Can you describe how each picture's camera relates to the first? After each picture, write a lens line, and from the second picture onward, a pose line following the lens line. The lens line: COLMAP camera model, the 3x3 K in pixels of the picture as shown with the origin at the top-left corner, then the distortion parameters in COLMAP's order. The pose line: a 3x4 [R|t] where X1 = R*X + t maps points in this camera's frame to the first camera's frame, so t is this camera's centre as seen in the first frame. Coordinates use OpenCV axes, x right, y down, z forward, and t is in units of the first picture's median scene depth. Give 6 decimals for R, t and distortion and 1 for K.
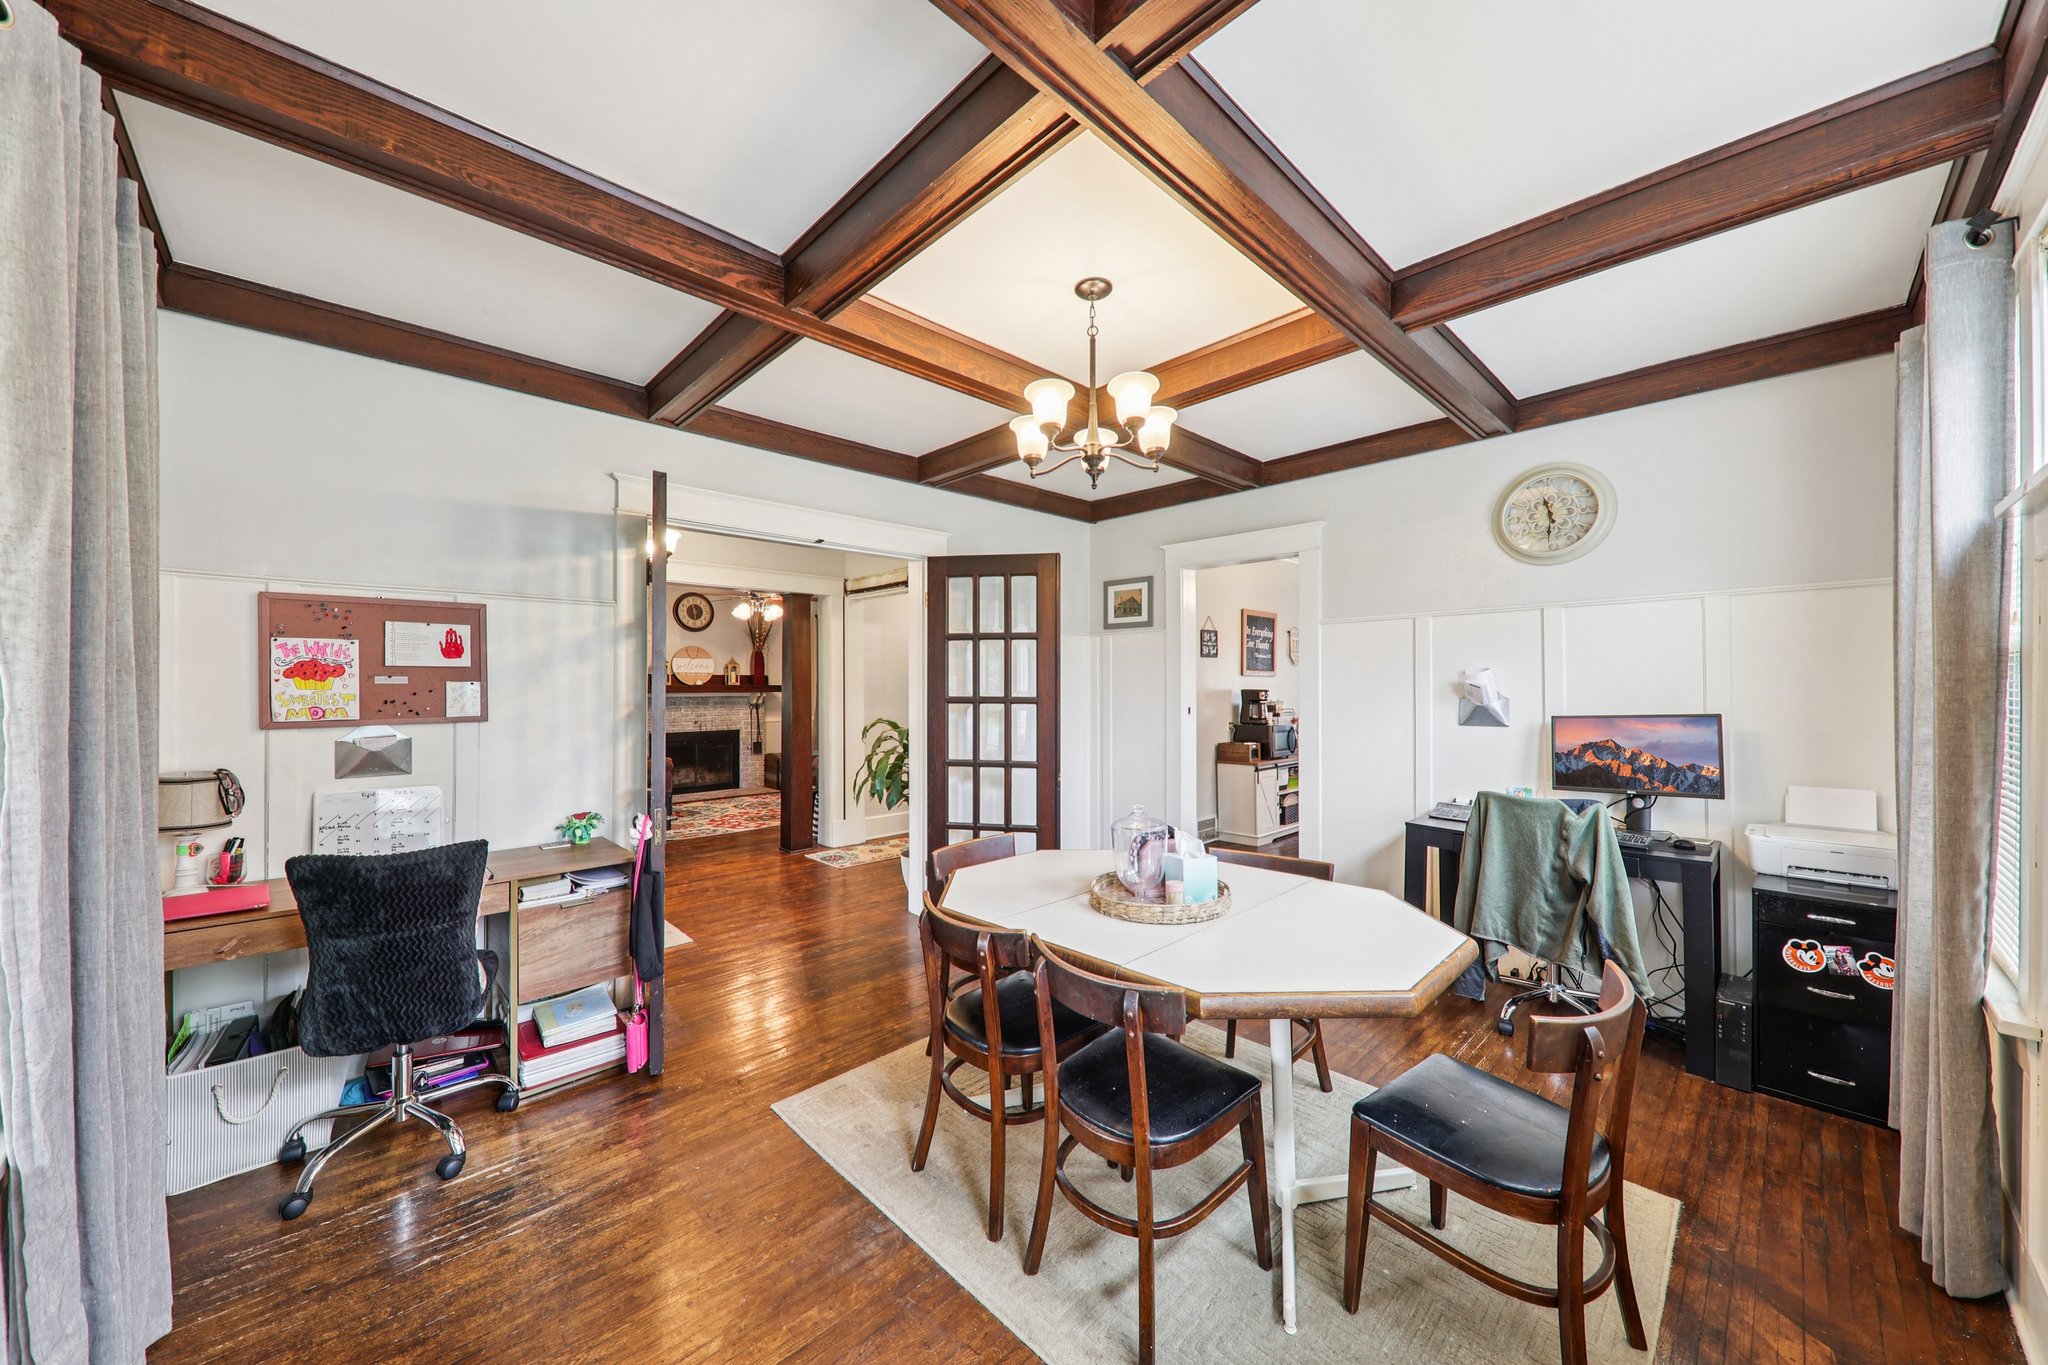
lens RADIAL K [[732.4, 0, 1024.4], [0, 732.4, 687.5], [0, 0, 1]] dist [0.000043, 0.000000]
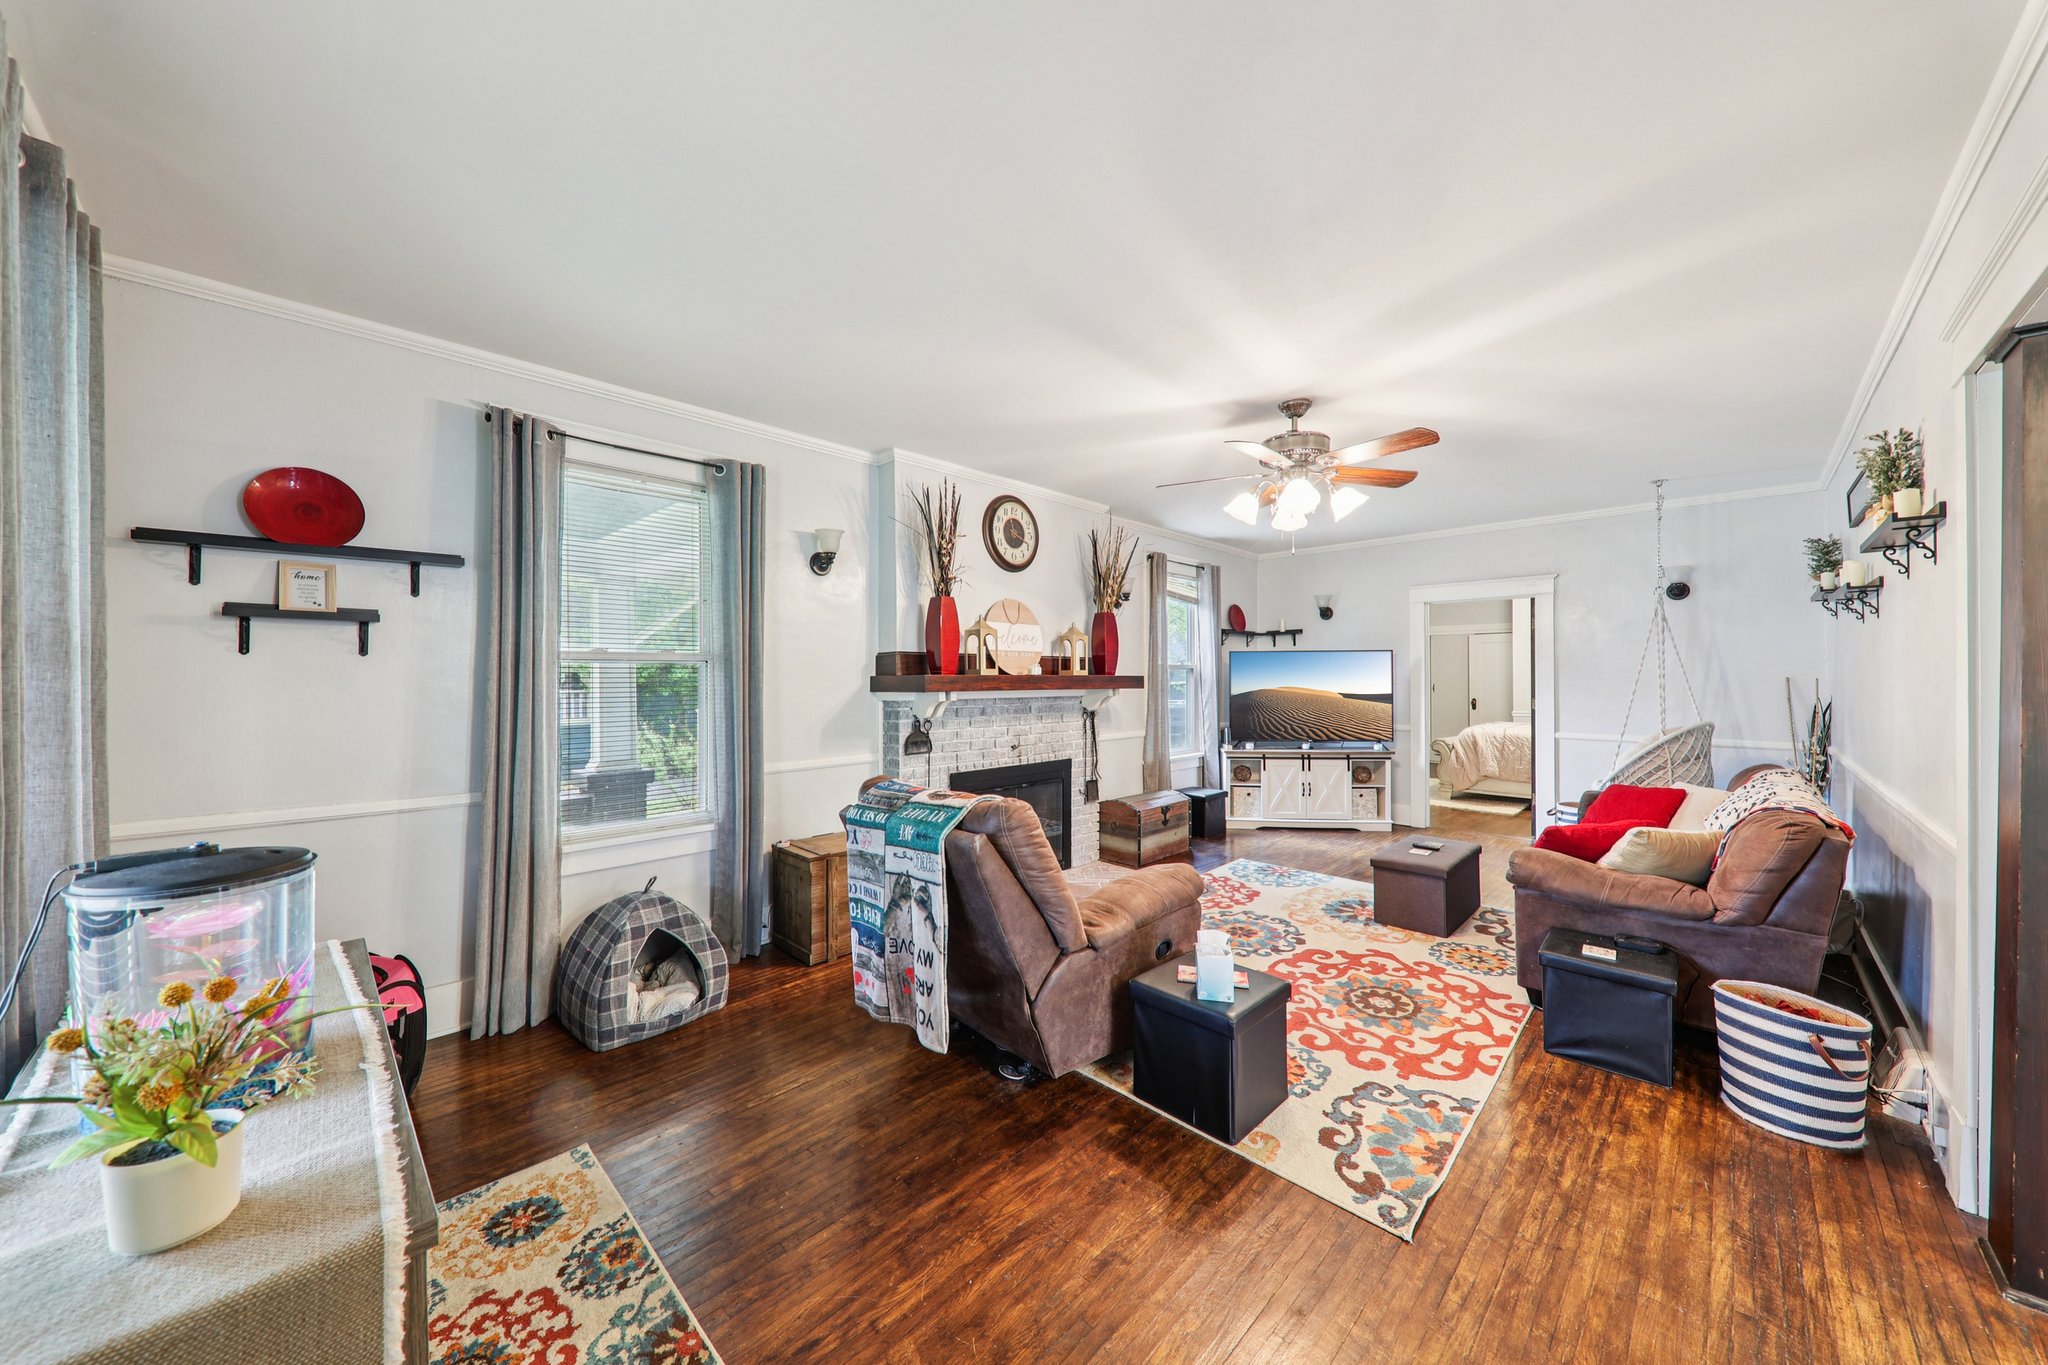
lens RADIAL K [[710.4, 0, 1023.8], [0, 710.4, 677.7], [0, 0, 1]] dist [0.004777, -0.002740]
pose [[0.999715, -0.000314, 0.023892, -0.446490], [0.000380, 0.999996, -0.002752, -0.000331], [-0.023891, 0.002761, 0.999711, 0.491679]]
